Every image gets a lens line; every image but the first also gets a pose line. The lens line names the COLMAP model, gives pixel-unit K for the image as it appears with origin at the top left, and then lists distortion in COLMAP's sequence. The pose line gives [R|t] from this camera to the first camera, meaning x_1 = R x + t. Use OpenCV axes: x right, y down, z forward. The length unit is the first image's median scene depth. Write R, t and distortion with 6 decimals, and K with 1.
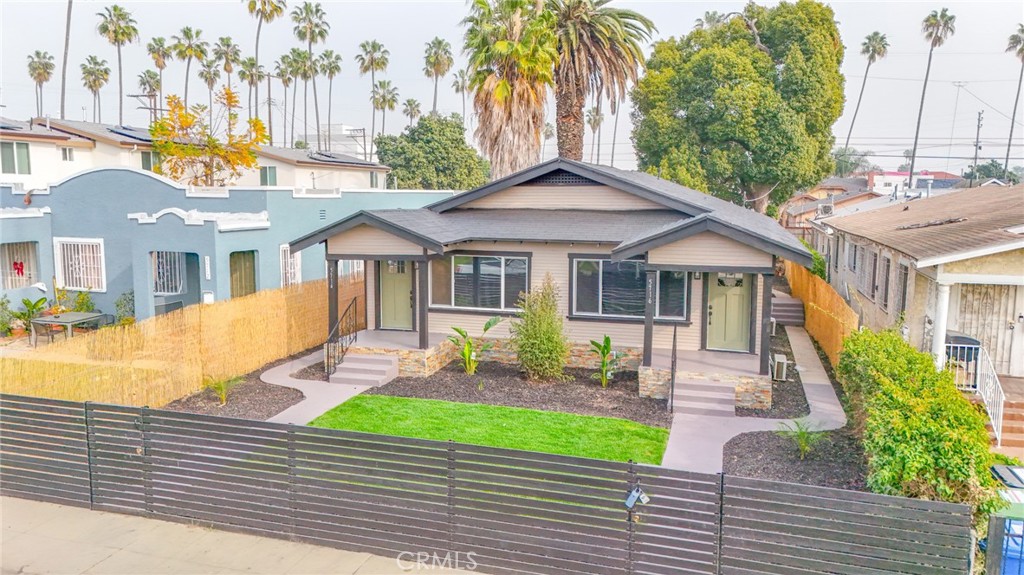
lens RADIAL K [[749.5, 0, 511.1], [0, 749.5, 290.4], [0, 0, 1]] dist [0.078891, -0.070841]
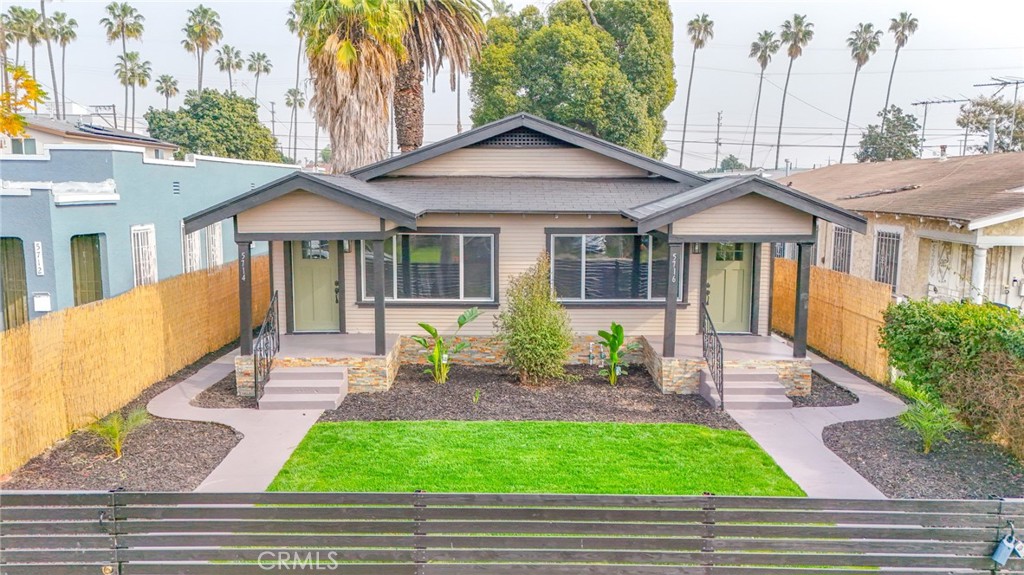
lens RADIAL K [[749.5, 0, 511.1], [0, 749.5, 290.4], [0, 0, 1]] dist [0.078891, -0.070841]
pose [[0.952896, -0.041824, 0.300400, -0.186837], [0.039221, 0.999123, 0.014691, 0.005398], [-0.300750, -0.002216, 0.953700, 0.193953]]
